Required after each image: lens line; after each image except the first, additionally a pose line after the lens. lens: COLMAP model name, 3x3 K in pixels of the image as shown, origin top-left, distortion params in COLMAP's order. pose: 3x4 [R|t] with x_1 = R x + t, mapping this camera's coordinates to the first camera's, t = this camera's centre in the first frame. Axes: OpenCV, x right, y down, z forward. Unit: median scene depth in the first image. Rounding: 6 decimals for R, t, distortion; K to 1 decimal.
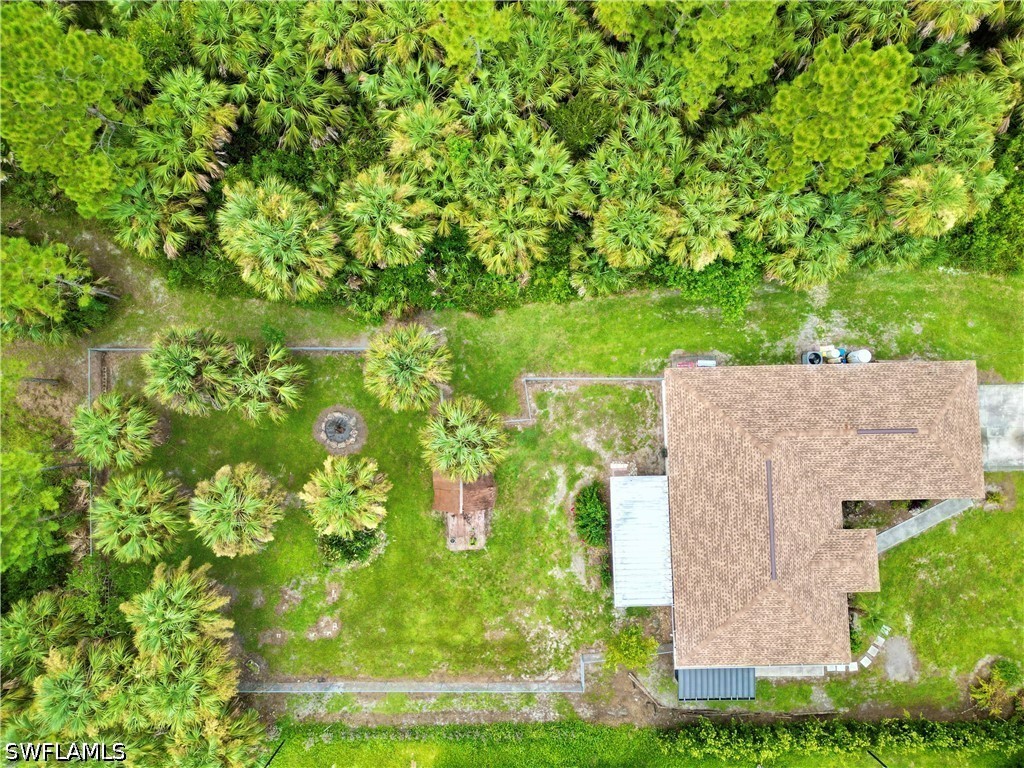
lens RADIAL K [[731.9, 0, 512.0], [0, 731.9, 384.0], [0, 0, 1]] dist [0.093928, -0.108444]
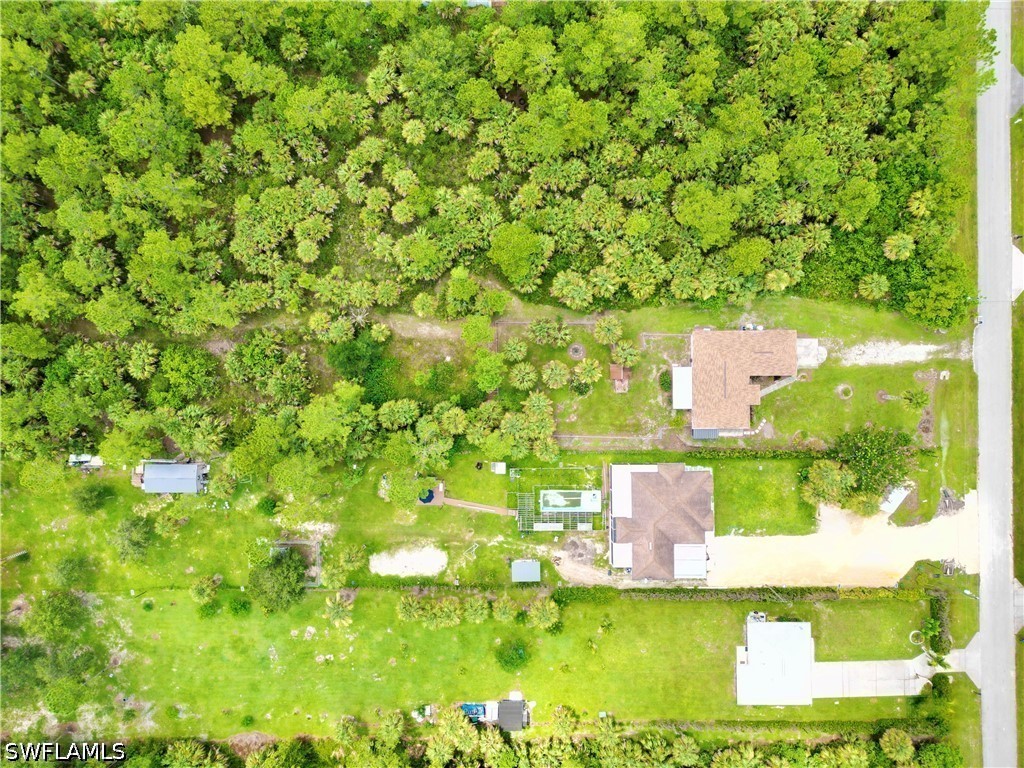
lens RADIAL K [[731.9, 0, 512.0], [0, 731.9, 384.0], [0, 0, 1]] dist [0.093928, -0.108444]
pose [[0.999754, 0.017196, -0.014007, -0.488073], [-0.016299, 0.997956, 0.061790, 0.020010], [0.015041, -0.061546, 0.997991, -2.042669]]
